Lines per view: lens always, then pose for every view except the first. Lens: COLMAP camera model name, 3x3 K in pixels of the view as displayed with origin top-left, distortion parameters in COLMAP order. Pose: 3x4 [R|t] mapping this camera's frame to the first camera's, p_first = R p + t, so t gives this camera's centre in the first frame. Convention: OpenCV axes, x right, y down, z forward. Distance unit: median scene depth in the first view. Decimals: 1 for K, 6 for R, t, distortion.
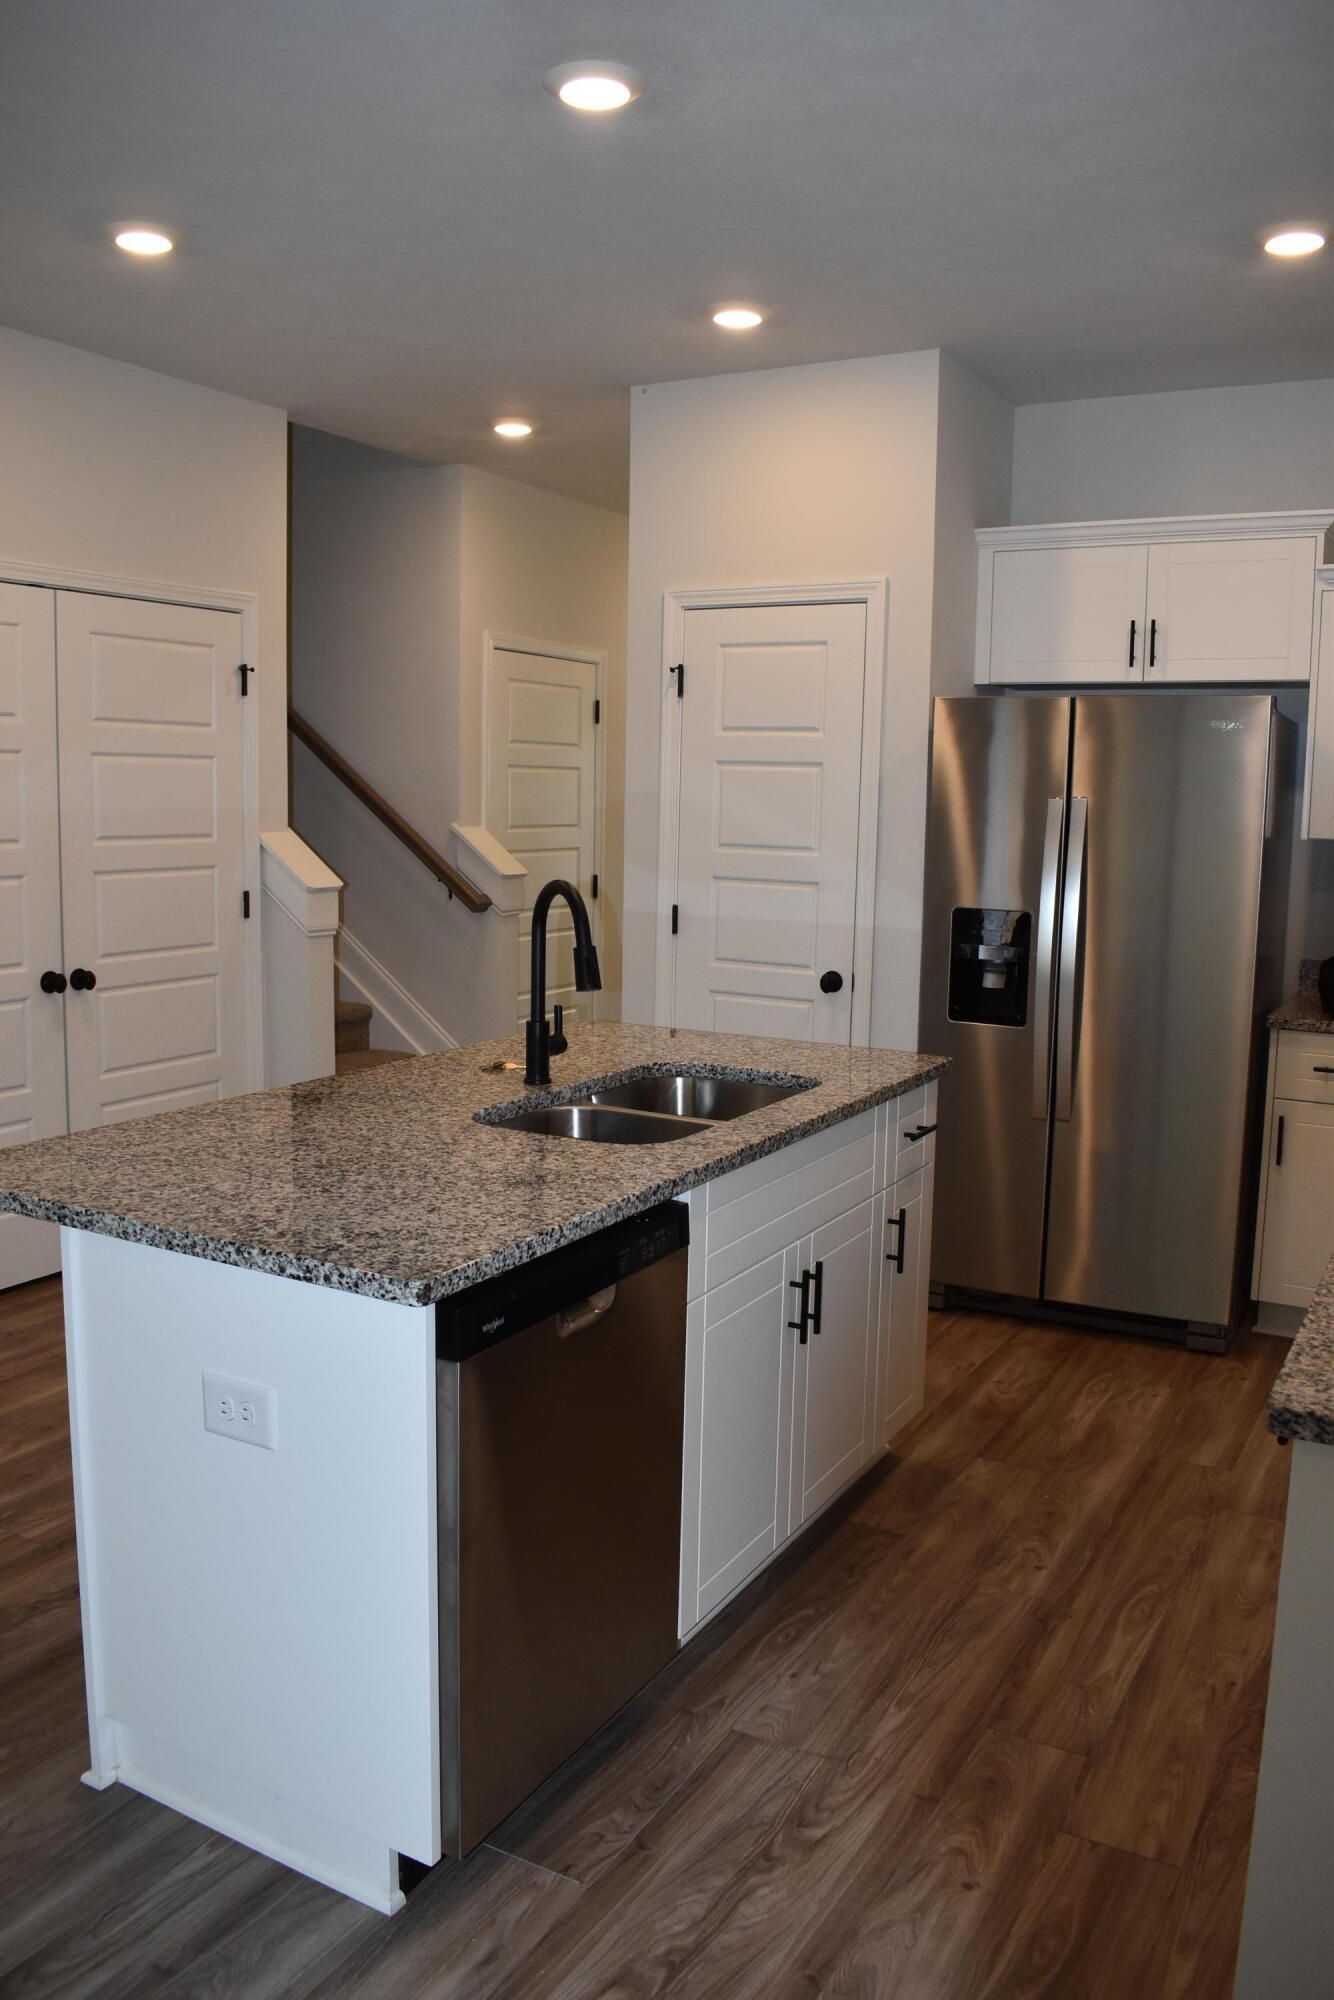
lens RADIAL K [[1555.8, 0, 670.8], [0, 1555.8, 1004.9], [0, 0, 1]] dist [-0.089677, 0.015597]
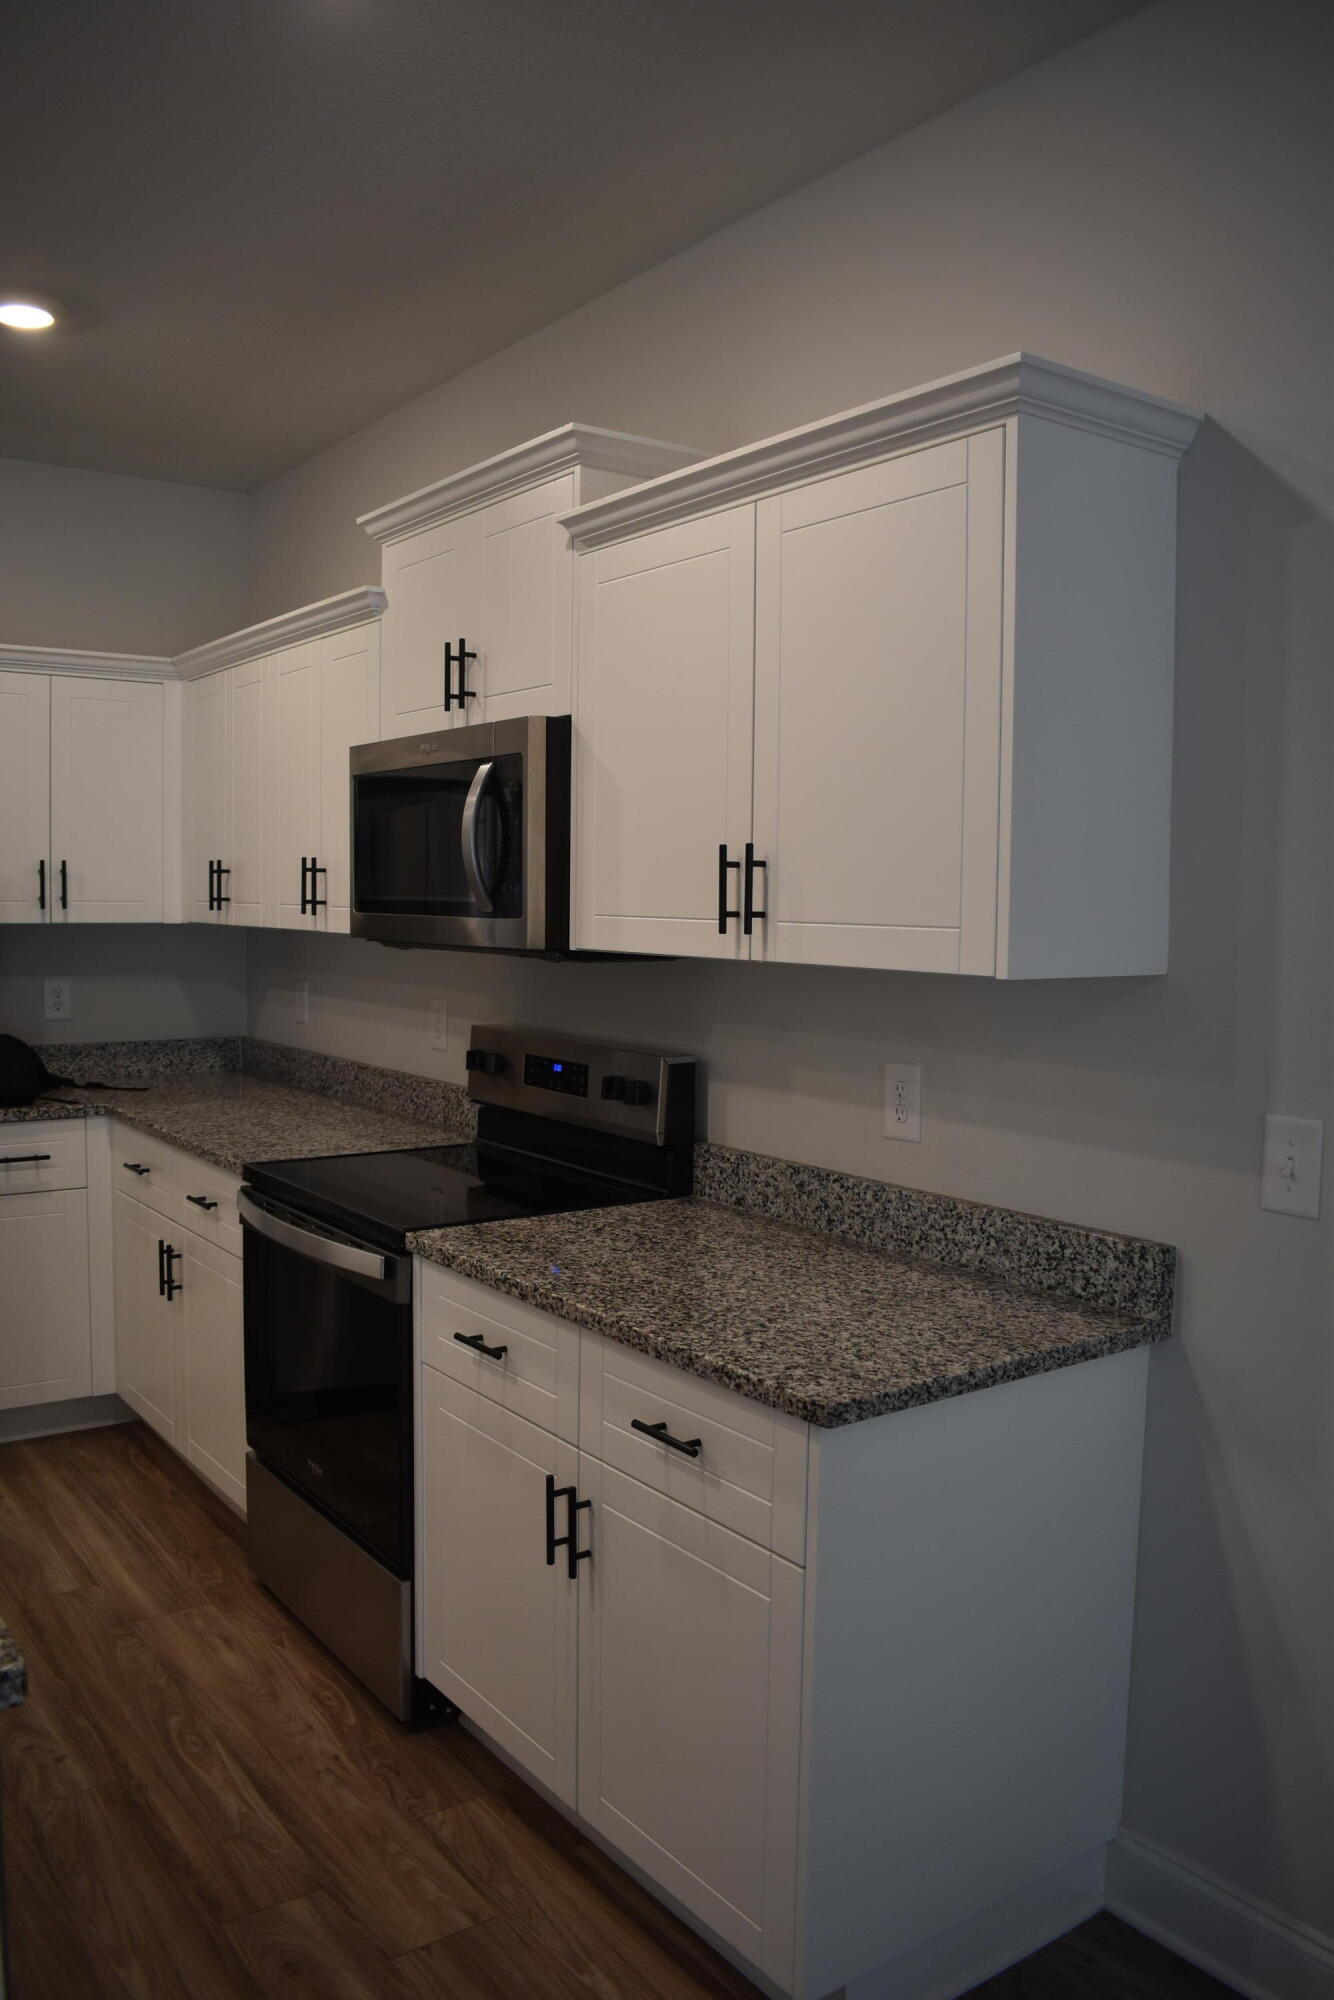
lens RADIAL K [[1555.8, 0, 648.9], [0, 1555.8, 1010.0], [0, 0, 1]] dist [-0.089677, 0.015597]
pose [[0.429428, -0.081489, 0.899417, -0.355014], [0.117675, 0.992479, 0.033736, -0.049764], [-0.895401, 0.091352, 0.435788, 0.276648]]
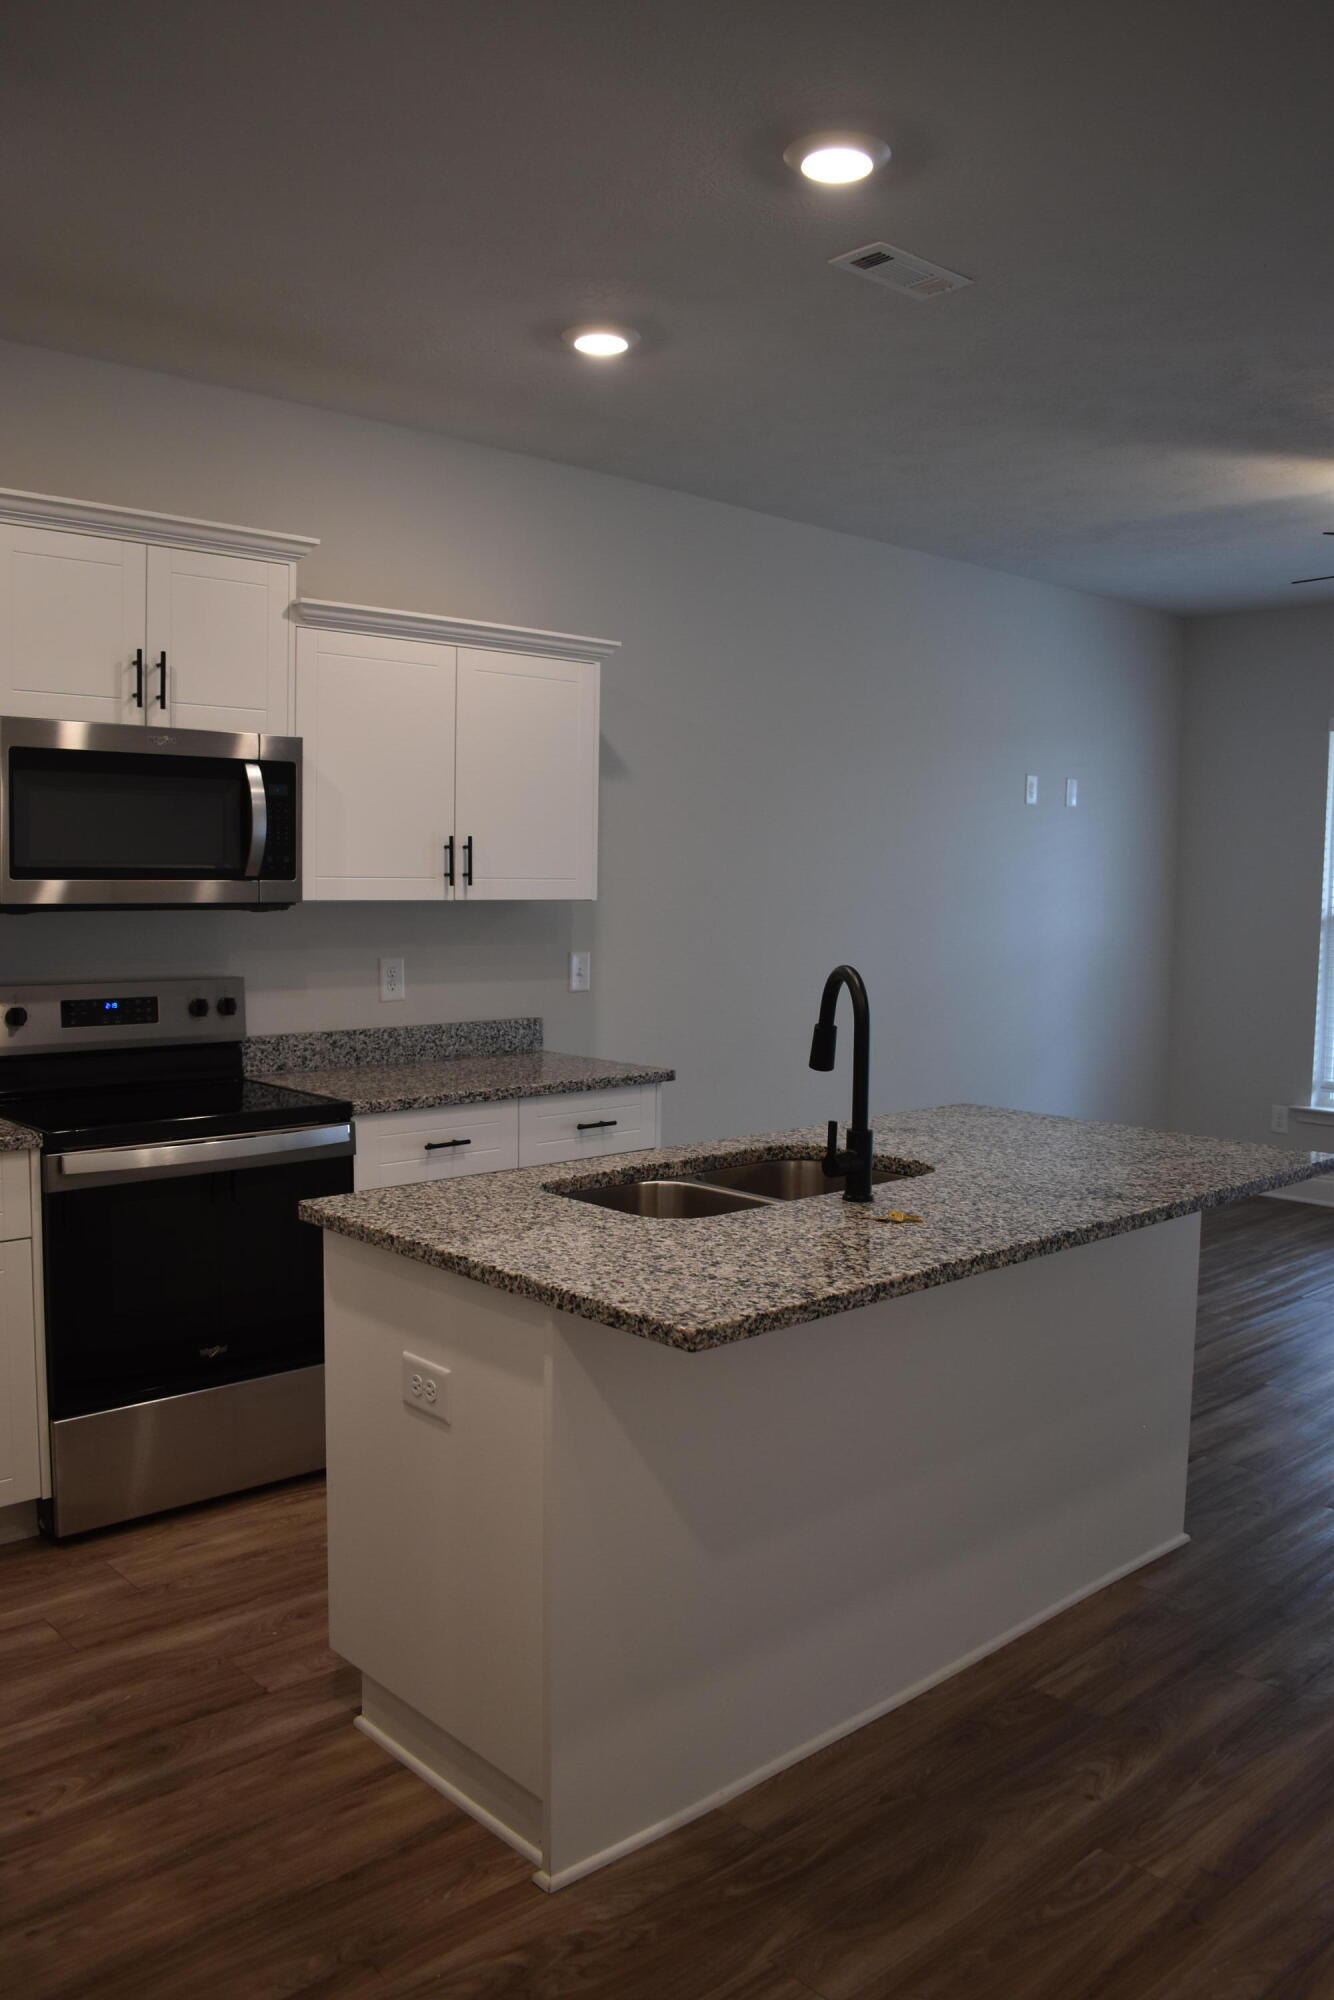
lens RADIAL K [[1555.8, 0, 671.1], [0, 1555.8, 982.1], [0, 0, 1]] dist [-0.089677, 0.015597]
pose [[-0.951677, -0.051425, 0.302764, -0.248104], [0.011127, 0.979459, 0.201336, -0.252565], [-0.306899, 0.194976, -0.931556, 1.849358]]
